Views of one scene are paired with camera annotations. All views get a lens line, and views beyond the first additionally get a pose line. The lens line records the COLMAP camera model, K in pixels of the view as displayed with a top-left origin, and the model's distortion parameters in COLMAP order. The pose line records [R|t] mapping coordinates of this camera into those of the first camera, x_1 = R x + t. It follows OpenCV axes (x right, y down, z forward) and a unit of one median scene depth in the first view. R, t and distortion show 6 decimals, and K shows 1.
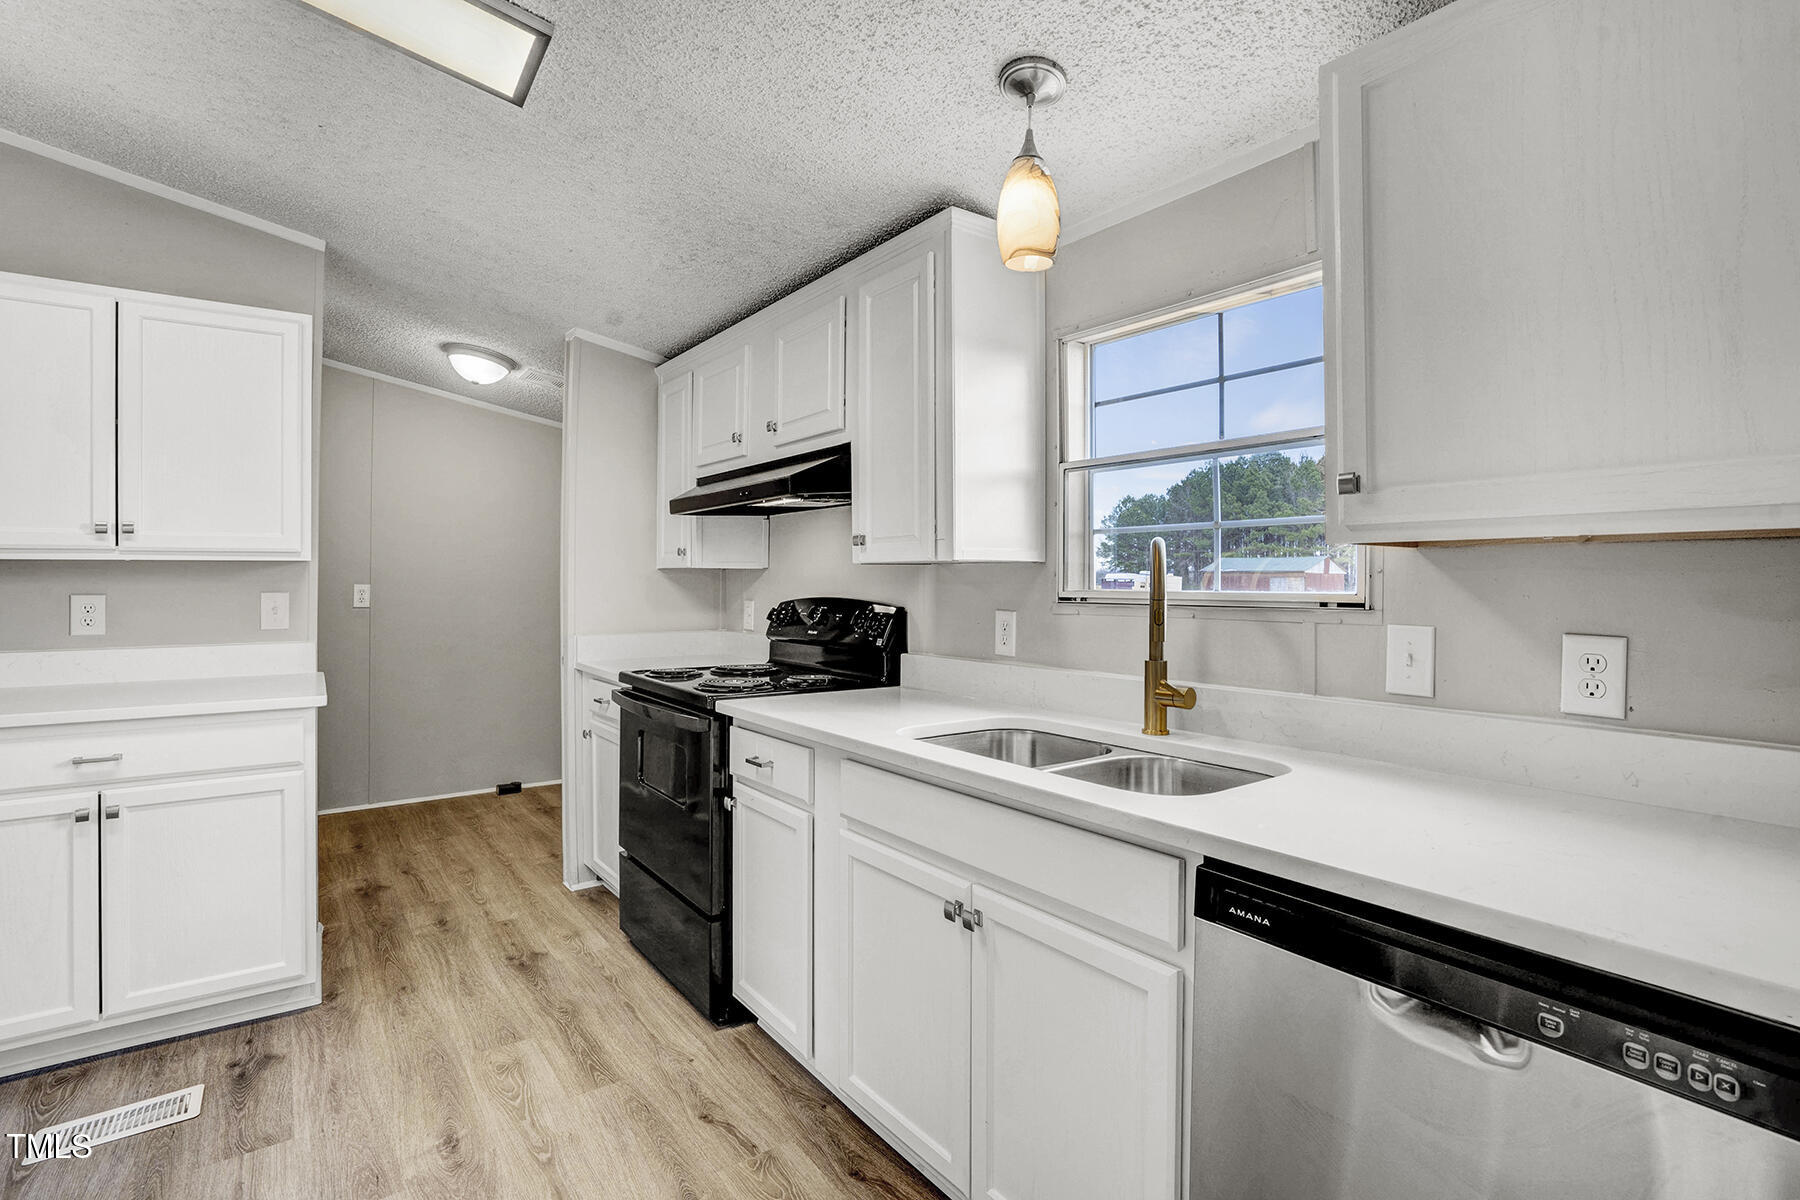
lens RADIAL K [[863.0, 0, 881.8], [0, 863.0, 572.5], [0, 0, 1]] dist [-0.018678, 0.002534]
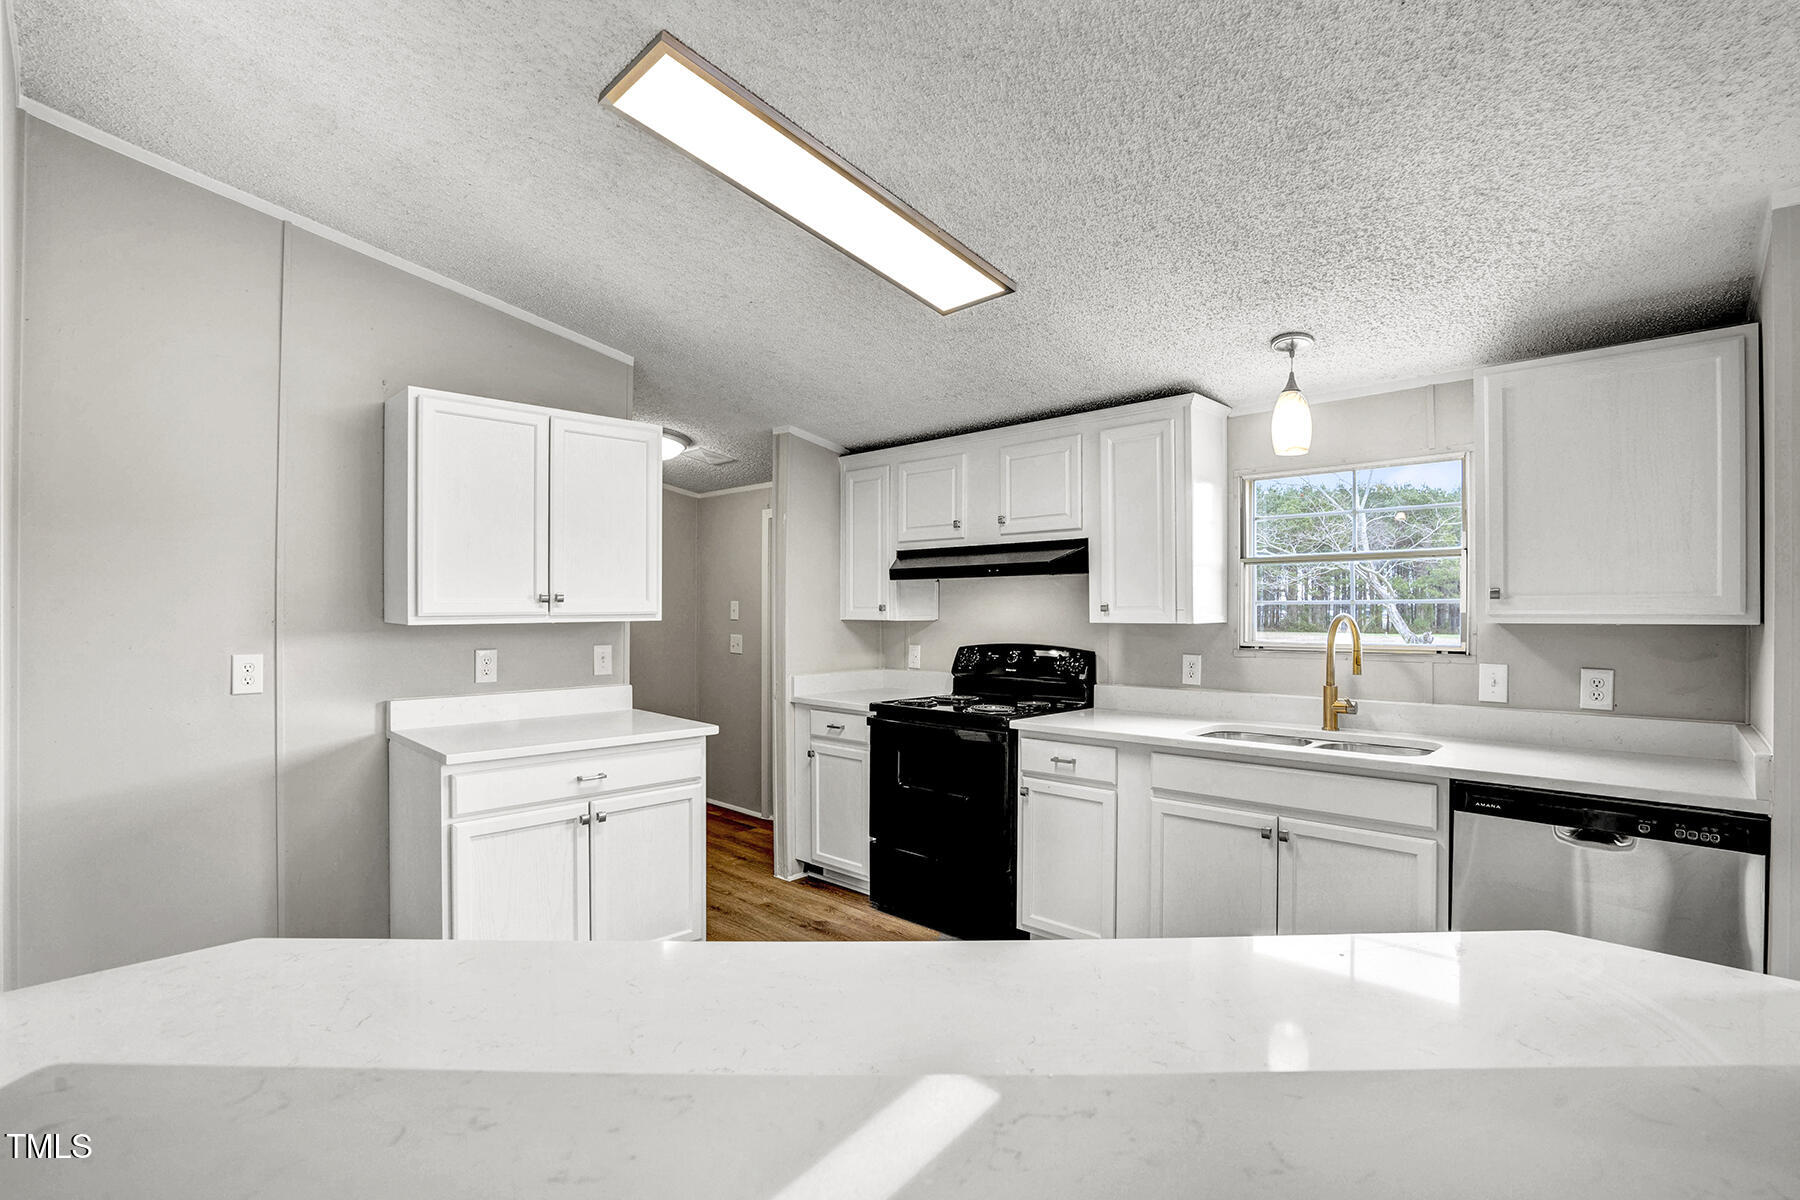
lens RADIAL K [[863.0, 0, 900.2], [0, 863.0, 607.1], [0, 0, 1]] dist [-0.018678, 0.002534]
pose [[0.980928, -0.000786, 0.194368, -0.634056], [-0.000249, 0.999986, 0.005301, -0.044802], [-0.194369, -0.005248, 0.980914, -0.352824]]
